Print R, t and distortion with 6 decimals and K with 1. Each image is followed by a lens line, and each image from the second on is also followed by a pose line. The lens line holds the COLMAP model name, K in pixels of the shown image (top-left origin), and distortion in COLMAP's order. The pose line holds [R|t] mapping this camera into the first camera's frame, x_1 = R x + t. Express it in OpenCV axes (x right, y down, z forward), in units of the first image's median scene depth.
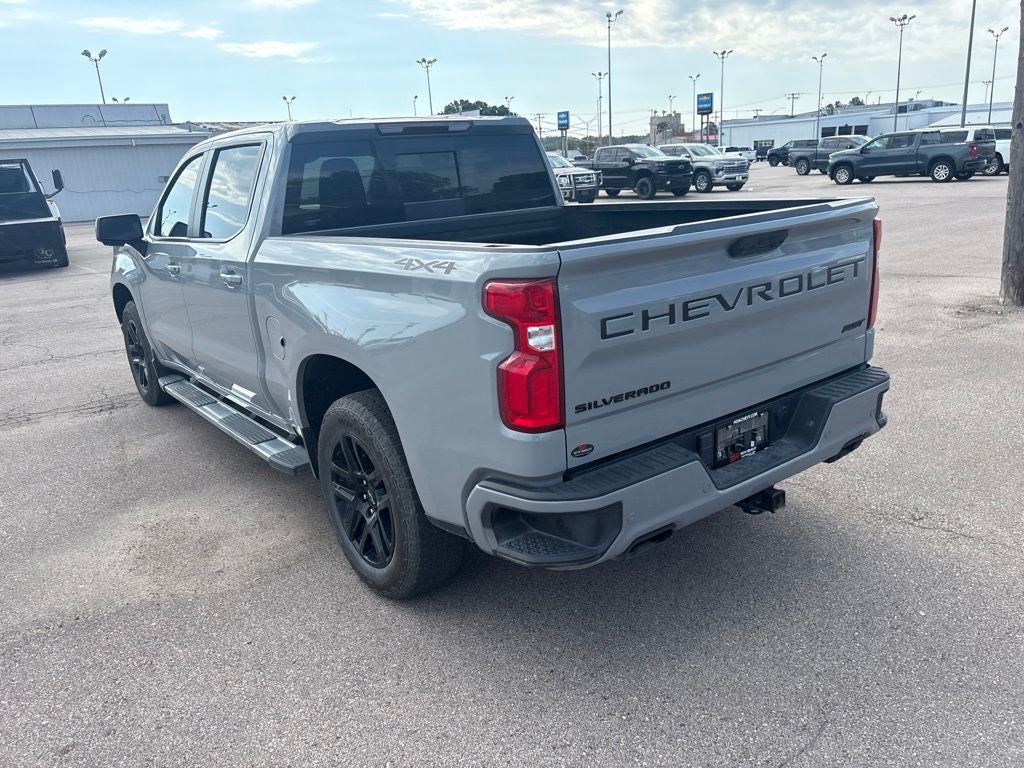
lens RADIAL K [[766.1, 0, 514.8], [0, 766.1, 389.7], [0, 0, 1]] dist [0.039974, -0.039166]
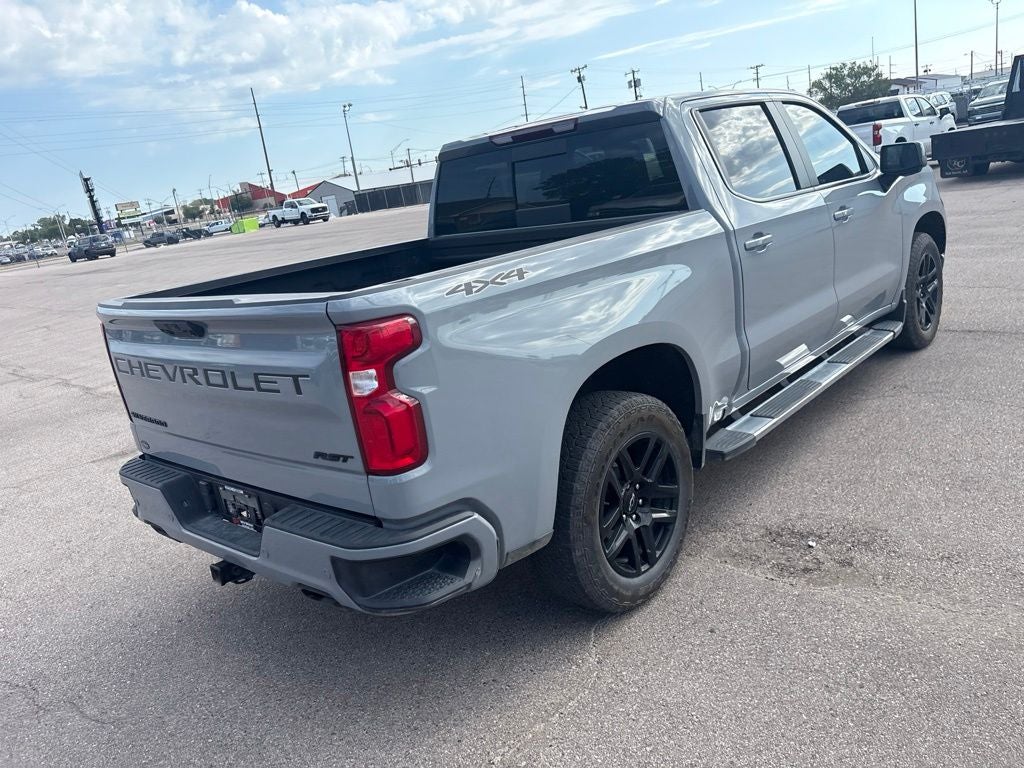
lens RADIAL K [[778.1, 0, 516.9], [0, 778.1, 392.8], [0, 0, 1]] dist [0.031818, -0.029517]
pose [[0.208066, 0.294020, -0.932878, 1.069987], [-0.137823, 0.953048, 0.269638, -0.342104], [0.968356, 0.072469, 0.238819, 0.901020]]
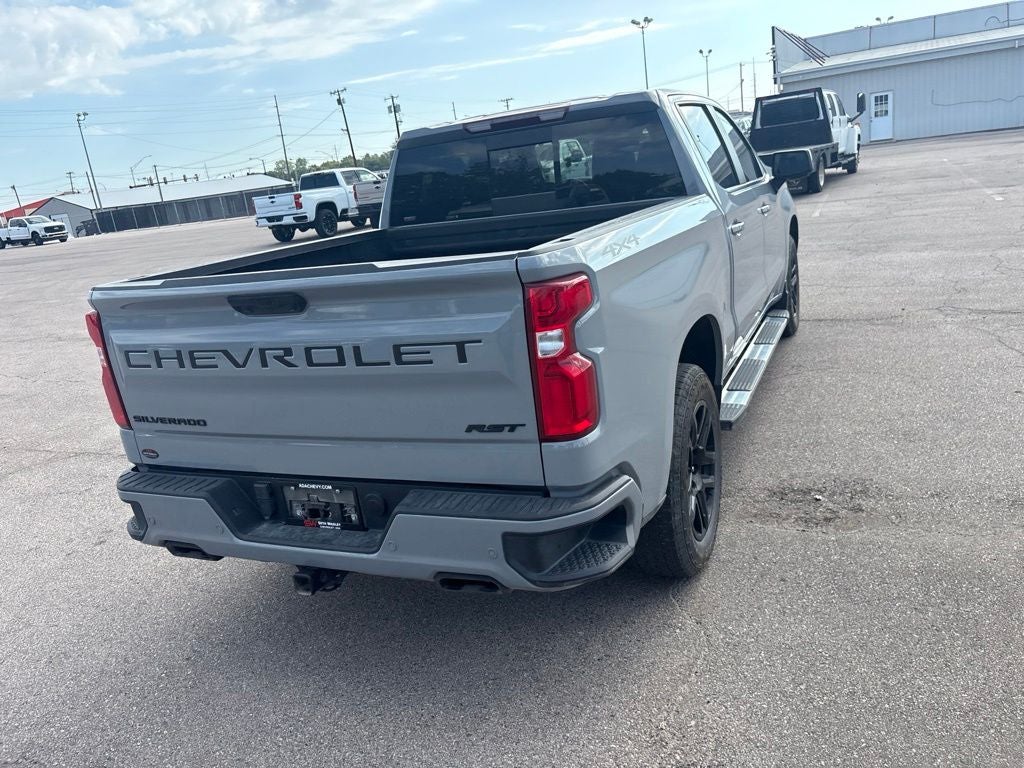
lens RADIAL K [[778.1, 0, 517.2], [0, 778.1, 390.5], [0, 0, 1]] dist [0.031818, -0.029517]
pose [[0.486024, 0.244673, -0.838996, 0.952766], [-0.149969, 0.969120, 0.195745, -0.238302], [0.860982, 0.030686, 0.507709, 0.594325]]
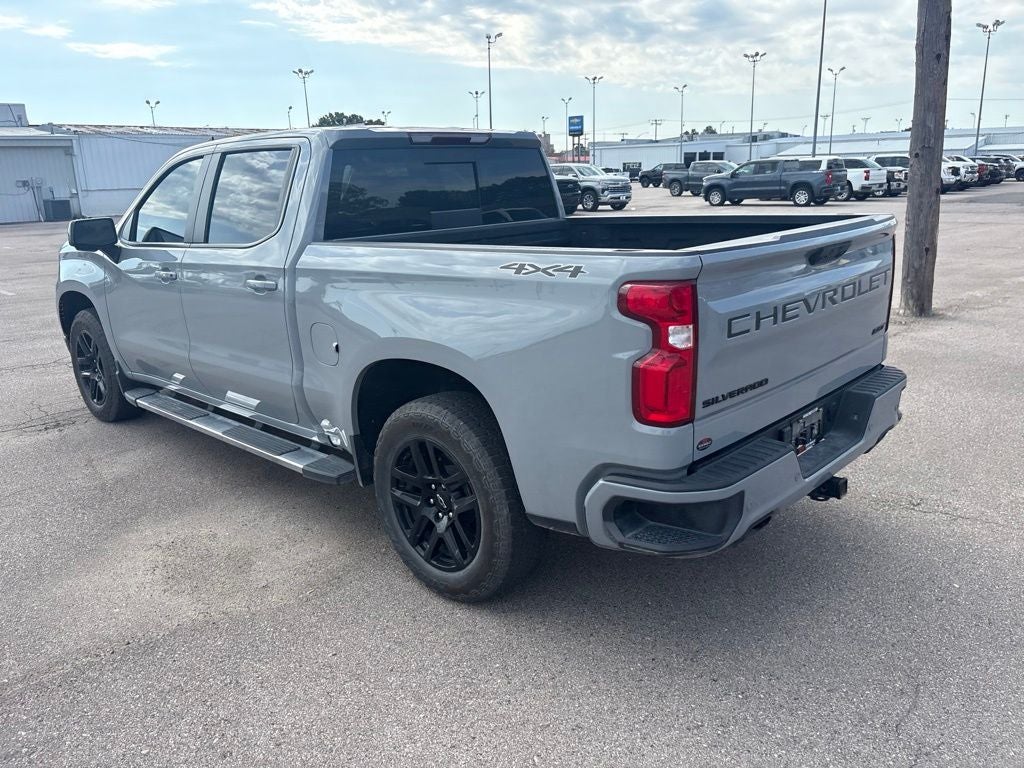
lens RADIAL K [[766.1, 0, 515.1], [0, 766.1, 379.6], [0, 0, 1]] dist [0.039974, -0.039166]
pose [[0.987497, -0.013349, 0.157072, -0.229611], [0.018295, 0.999380, -0.030084, 0.012335], [-0.156573, 0.032582, 0.987129, -0.007603]]
